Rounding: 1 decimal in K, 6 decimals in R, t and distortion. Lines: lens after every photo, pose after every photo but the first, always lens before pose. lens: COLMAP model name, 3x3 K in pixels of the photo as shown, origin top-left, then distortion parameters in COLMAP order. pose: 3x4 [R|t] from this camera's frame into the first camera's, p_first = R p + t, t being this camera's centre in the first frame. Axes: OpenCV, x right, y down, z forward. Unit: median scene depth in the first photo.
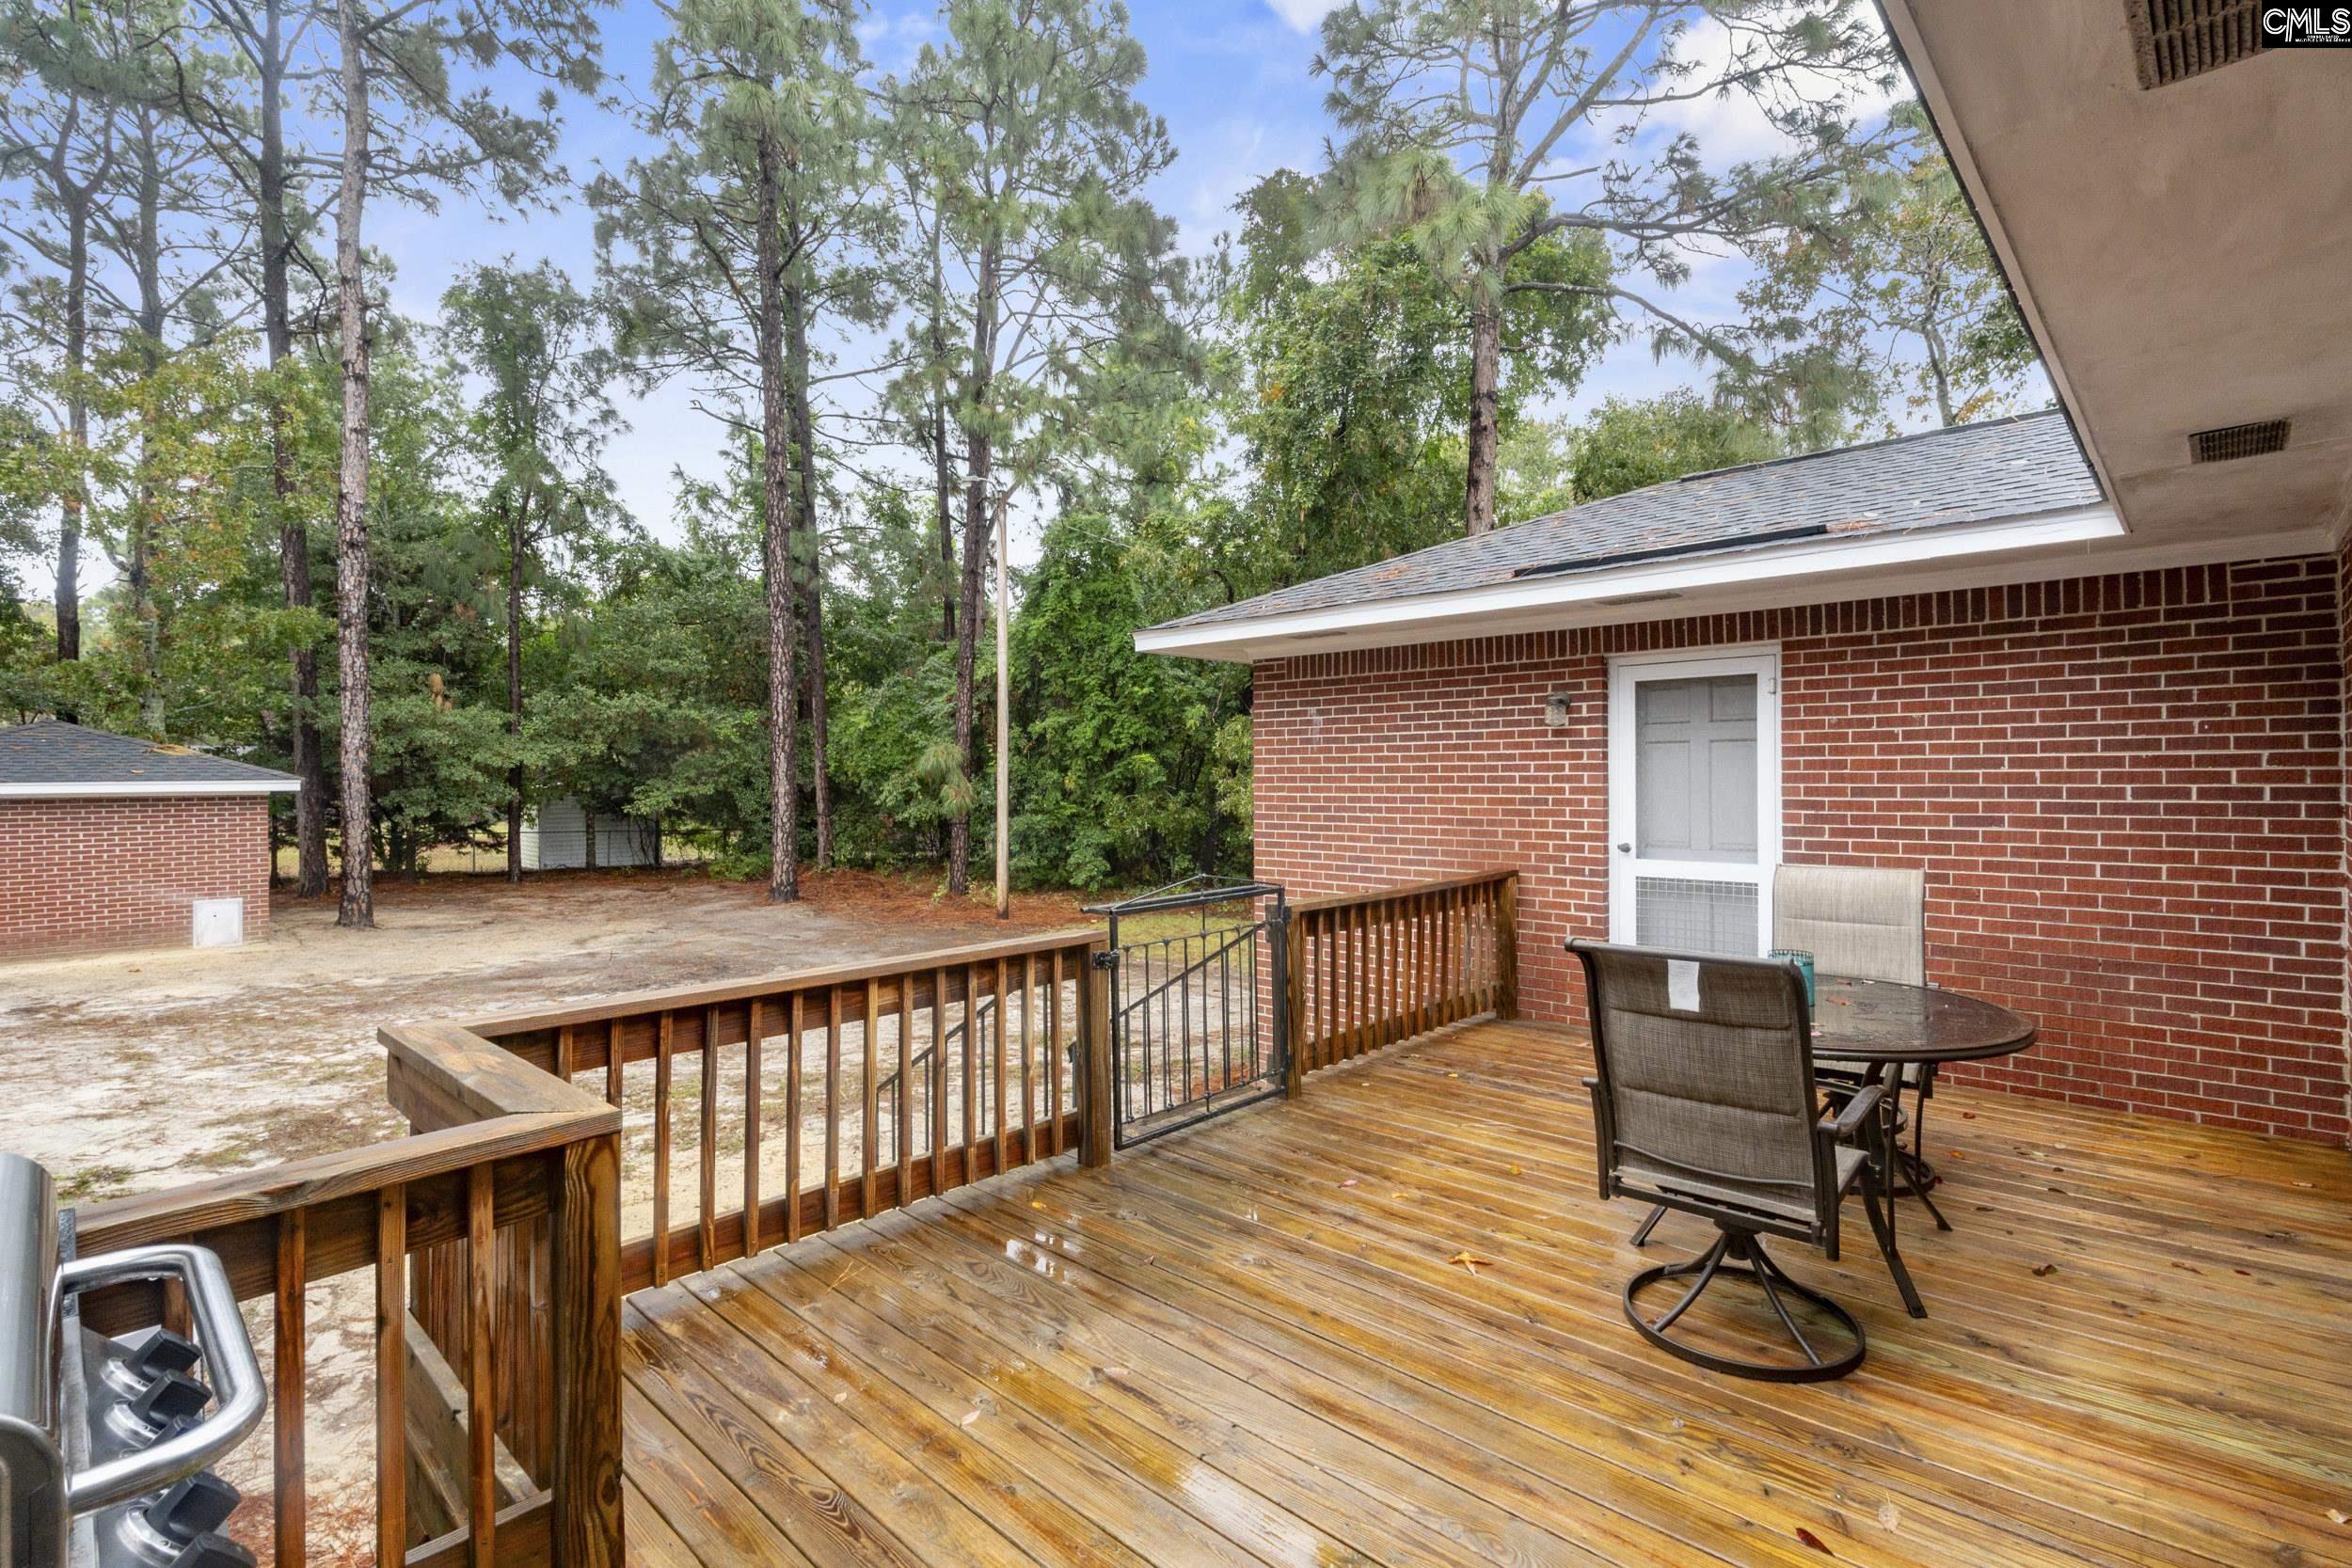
lens RADIAL K [[1091.1, 0, 1175.1], [0, 1091.1, 775.3], [0, 0, 1]] dist [-0.007031, 0.001523]
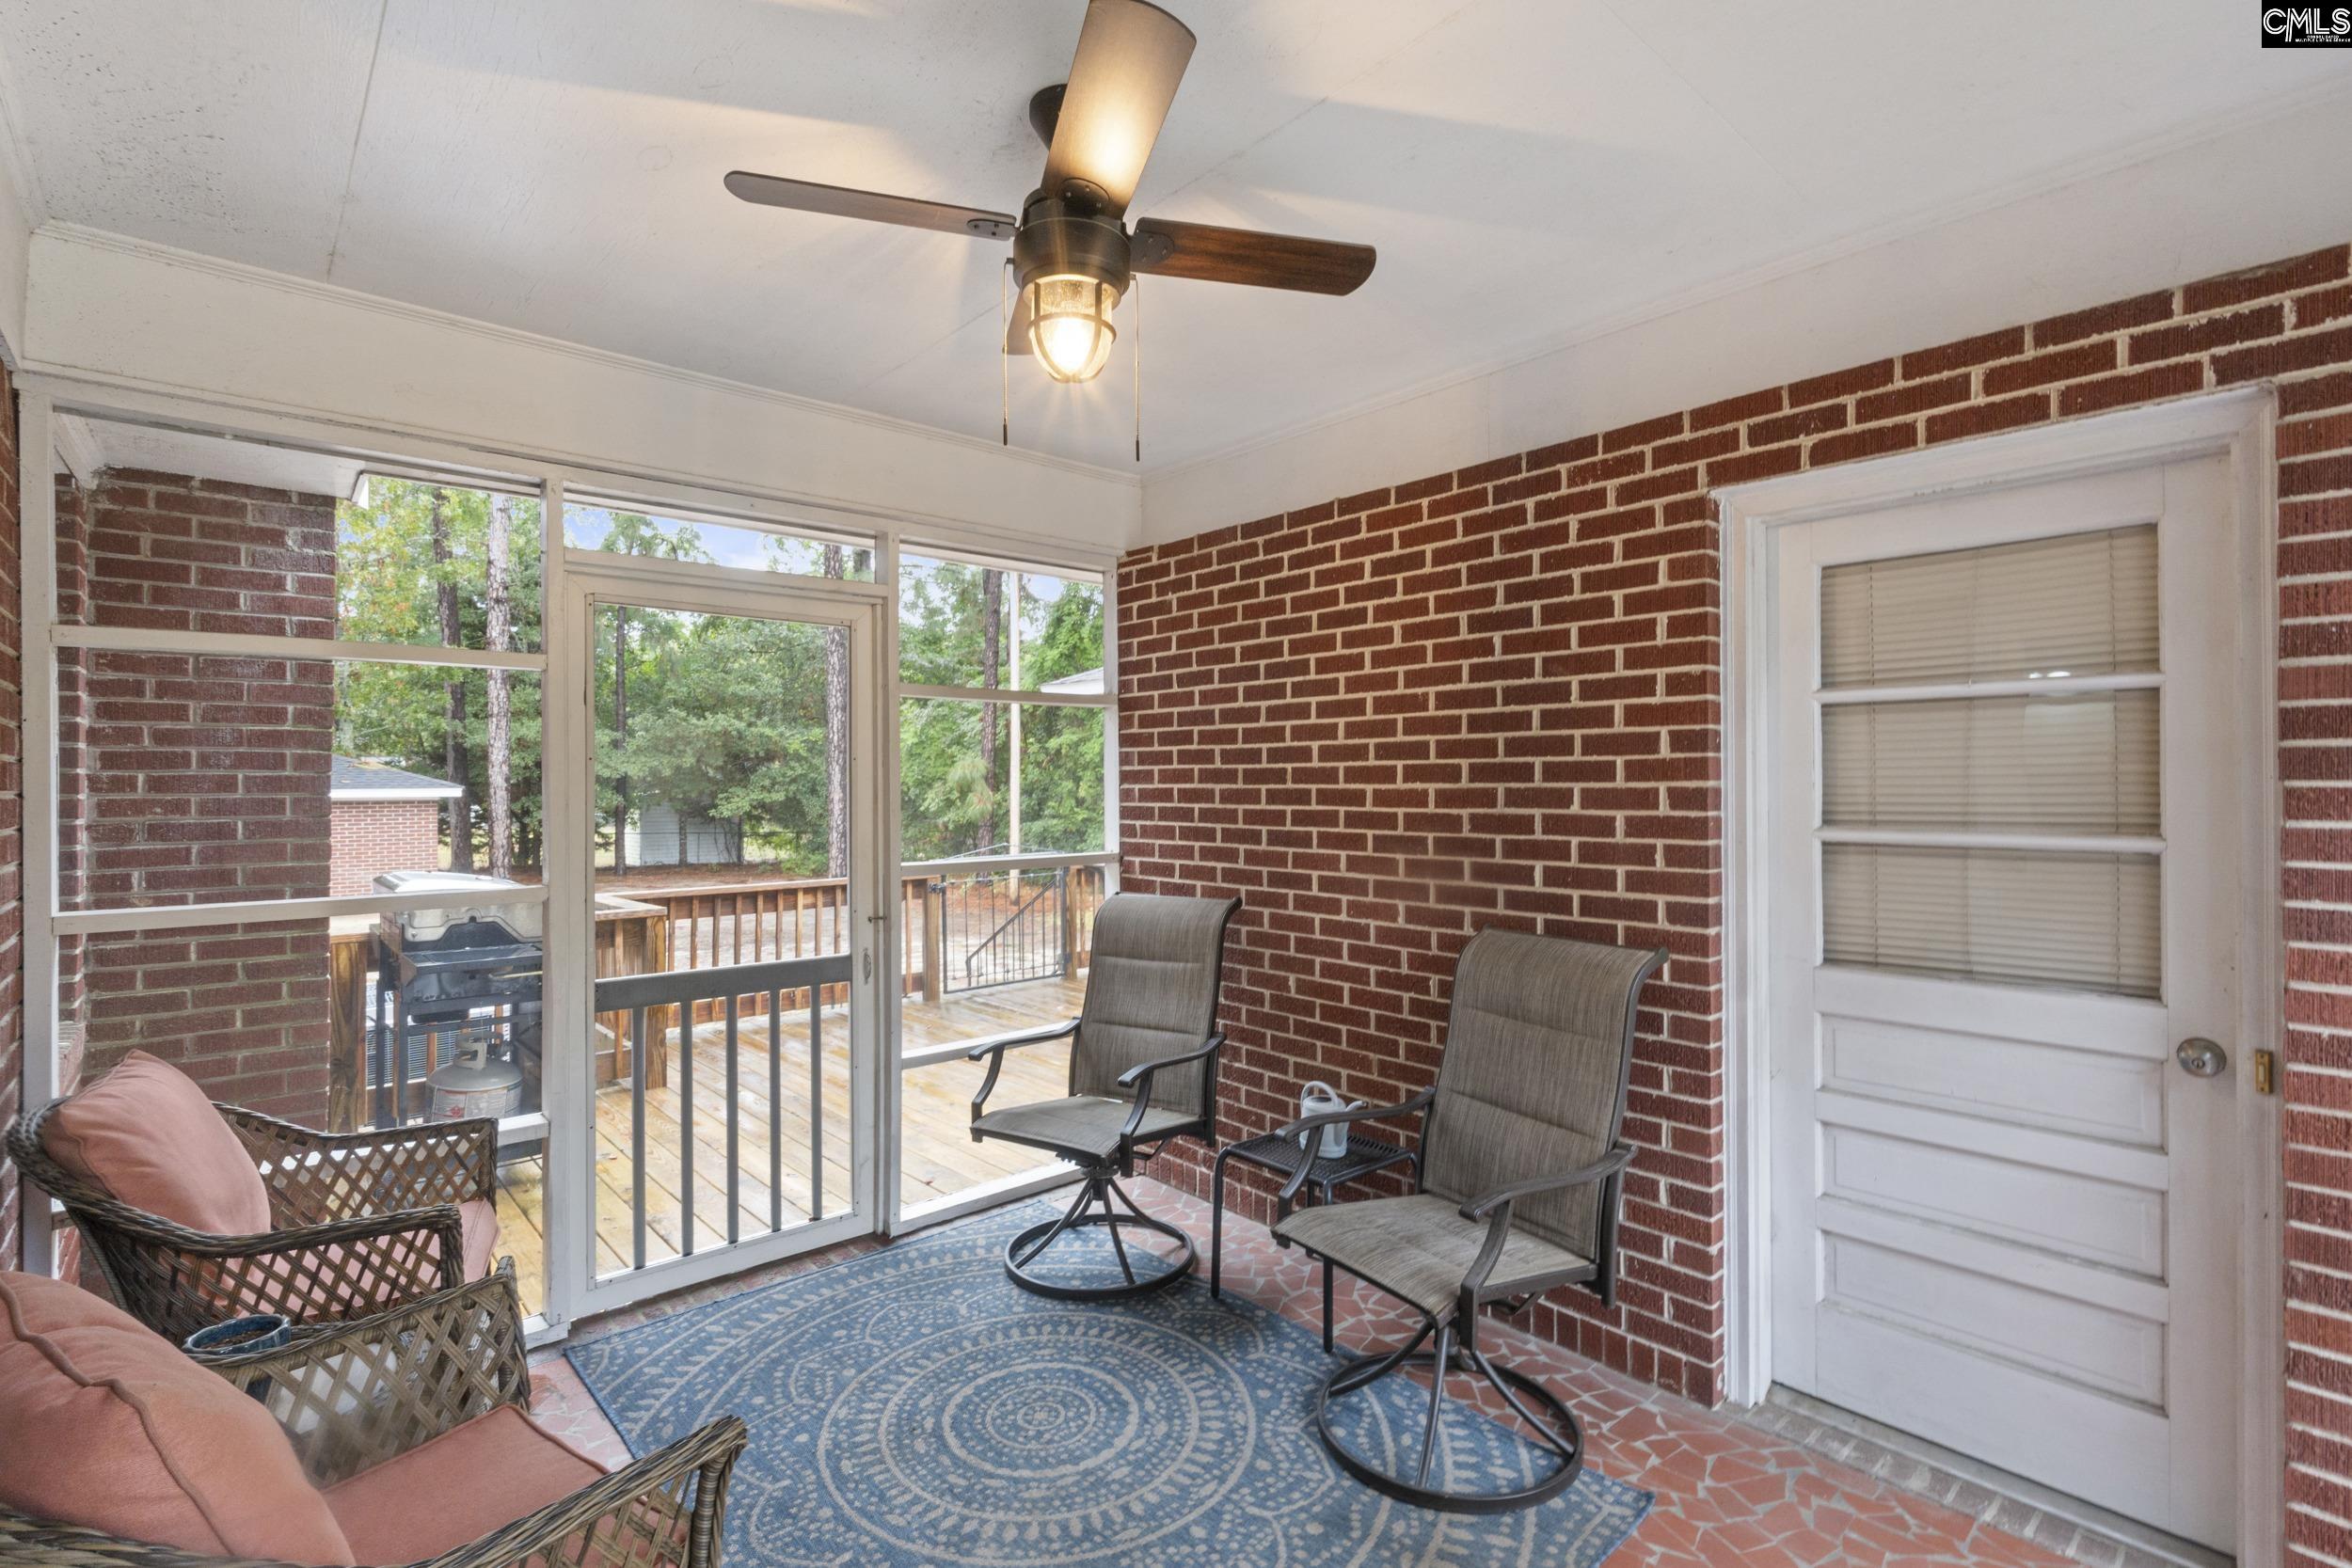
lens RADIAL K [[1091.1, 0, 1173.1], [0, 1091.1, 784.8], [0, 0, 1]] dist [-0.007031, 0.001523]
pose [[0.997251, 0.001668, -0.074077, 0.081453], [-0.001634, 0.999999, 0.000523, -0.000984], [0.074078, -0.000400, 0.997252, -0.138448]]
